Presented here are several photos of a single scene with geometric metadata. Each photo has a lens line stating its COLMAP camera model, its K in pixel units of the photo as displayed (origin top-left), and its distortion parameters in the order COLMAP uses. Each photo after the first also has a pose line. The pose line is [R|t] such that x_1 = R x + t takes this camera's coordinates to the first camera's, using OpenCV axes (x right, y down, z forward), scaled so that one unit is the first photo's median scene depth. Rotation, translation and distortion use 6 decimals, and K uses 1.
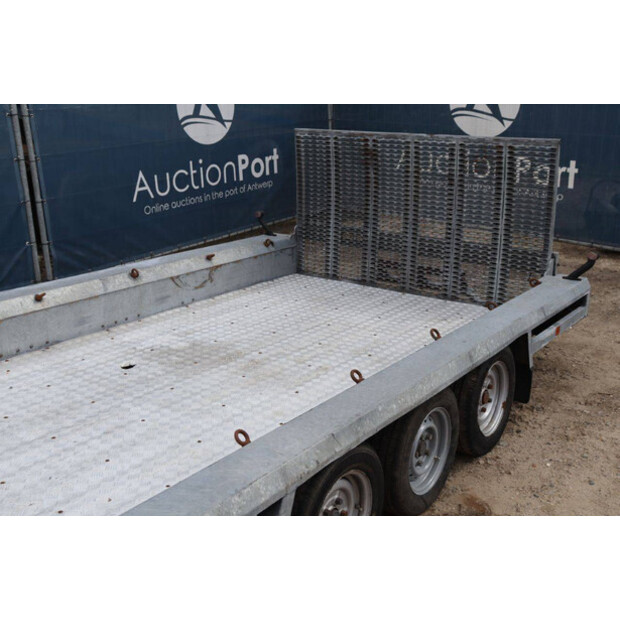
lens RADIAL K [[755.5, 0, 315.7], [0, 755.5, 306.7], [0, 0, 1]] dist [0.026677, 0.000000]
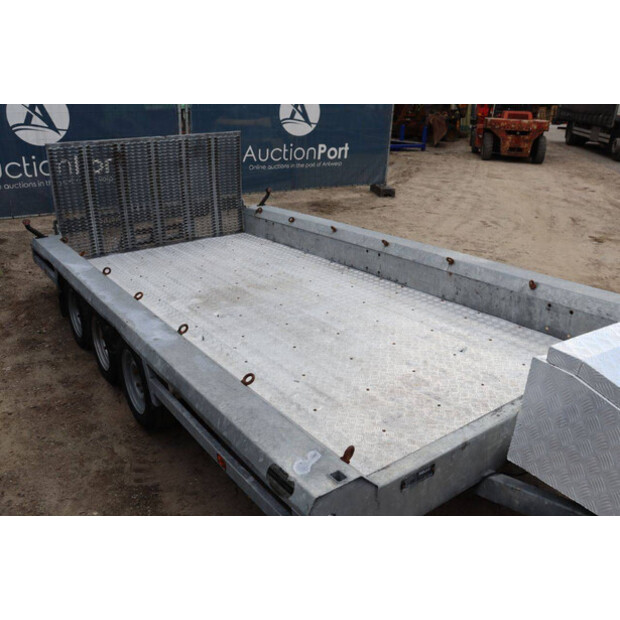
lens RADIAL K [[559.6, 0, 305.8], [0, 559.6, 314.2], [0, 0, 1]] dist [-0.136538, 0.158476]
pose [[0.320928, -0.356139, 0.877593, -0.796573], [0.278816, 0.921072, 0.271823, -0.113474], [-0.905133, 0.157451, 0.394896, 0.352518]]
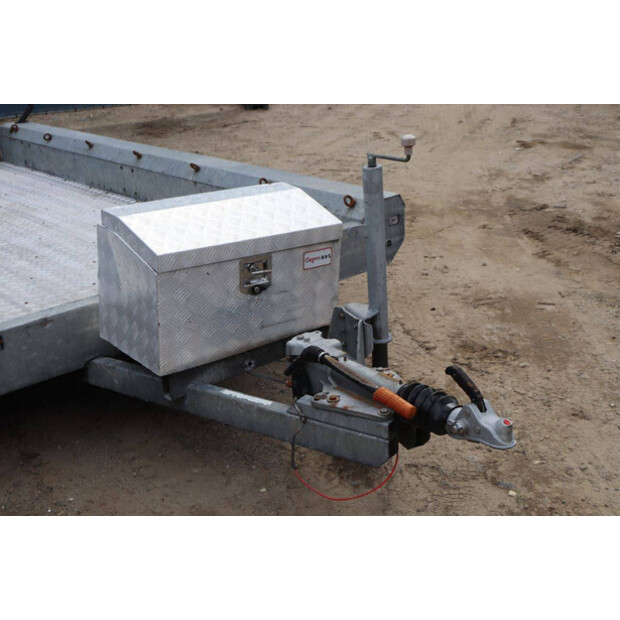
lens RADIAL K [[899.5, 0, 307.0], [0, 899.5, 310.8], [0, 0, 1]] dist [0.100623, 0.000000]
pose [[0.262522, -0.365385, 0.893071, -0.965060], [0.330103, 0.903697, 0.272697, -0.007927], [-0.906705, 0.223217, 0.357855, 0.023853]]
